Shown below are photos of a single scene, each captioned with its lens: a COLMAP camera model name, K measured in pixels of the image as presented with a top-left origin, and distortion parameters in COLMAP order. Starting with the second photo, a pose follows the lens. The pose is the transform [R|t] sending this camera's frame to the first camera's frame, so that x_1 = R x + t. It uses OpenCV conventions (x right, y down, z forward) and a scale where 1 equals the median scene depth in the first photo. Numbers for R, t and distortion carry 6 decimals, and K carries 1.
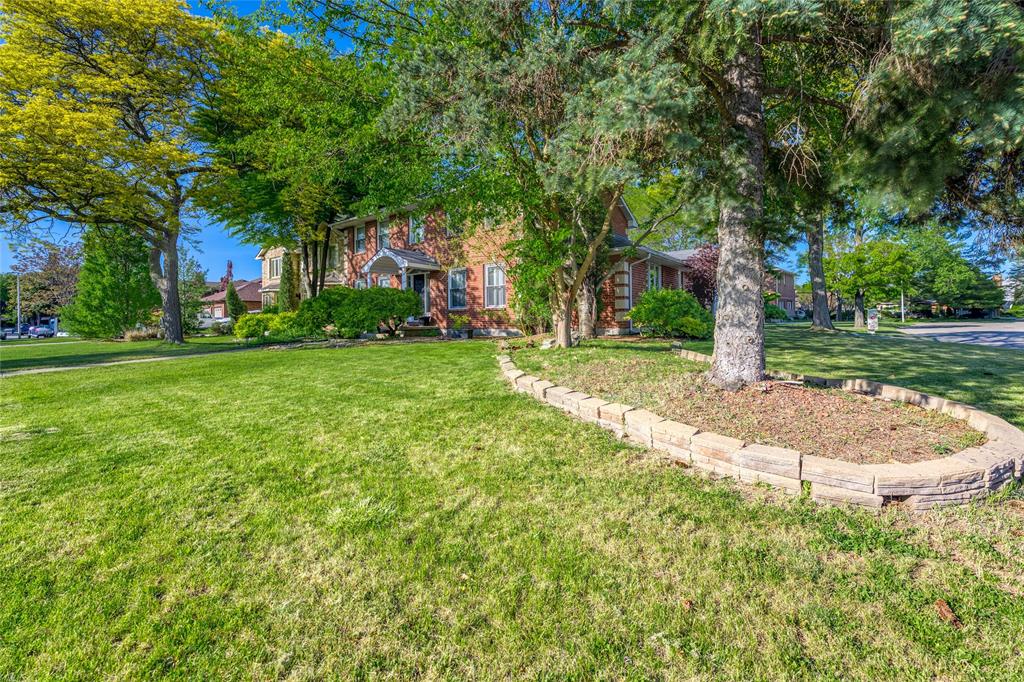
lens RADIAL K [[417.7, 0, 511.8], [0, 417.7, 332.6], [0, 0, 1]] dist [-0.002287, -0.000106]
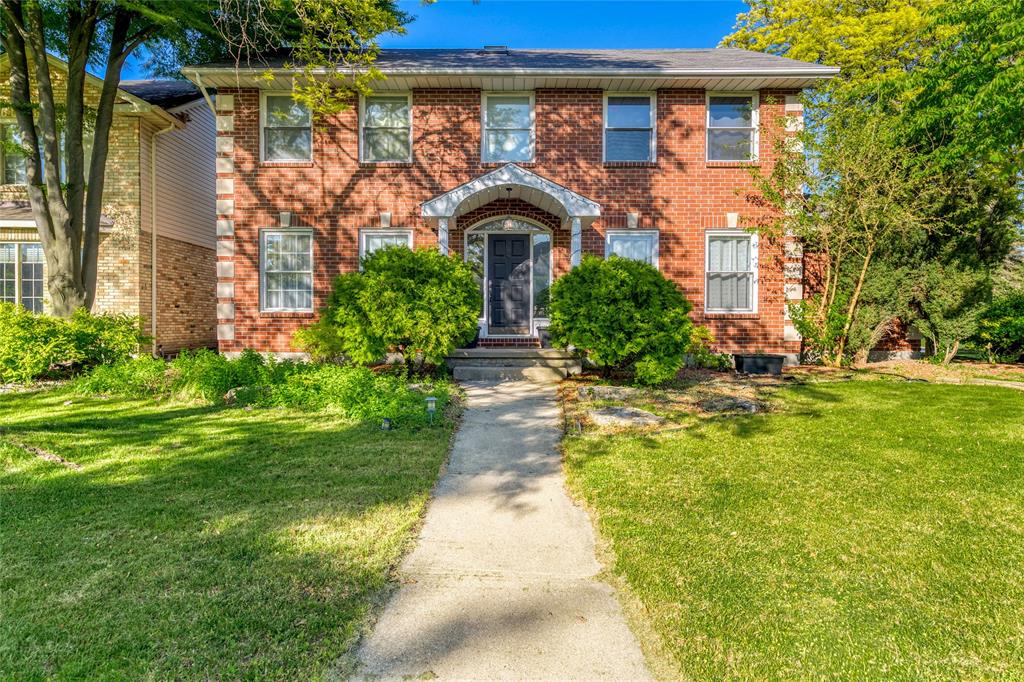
lens RADIAL K [[649.3, 0, 513.6], [0, 649.3, 344.1], [0, 0, 1]] dist [0.002193, 0.000122]
pose [[0.790430, -0.007485, 0.612507, -0.714868], [0.010295, 0.999946, -0.001065, -0.020198], [-0.612466, 0.007147, 0.790465, 0.484355]]
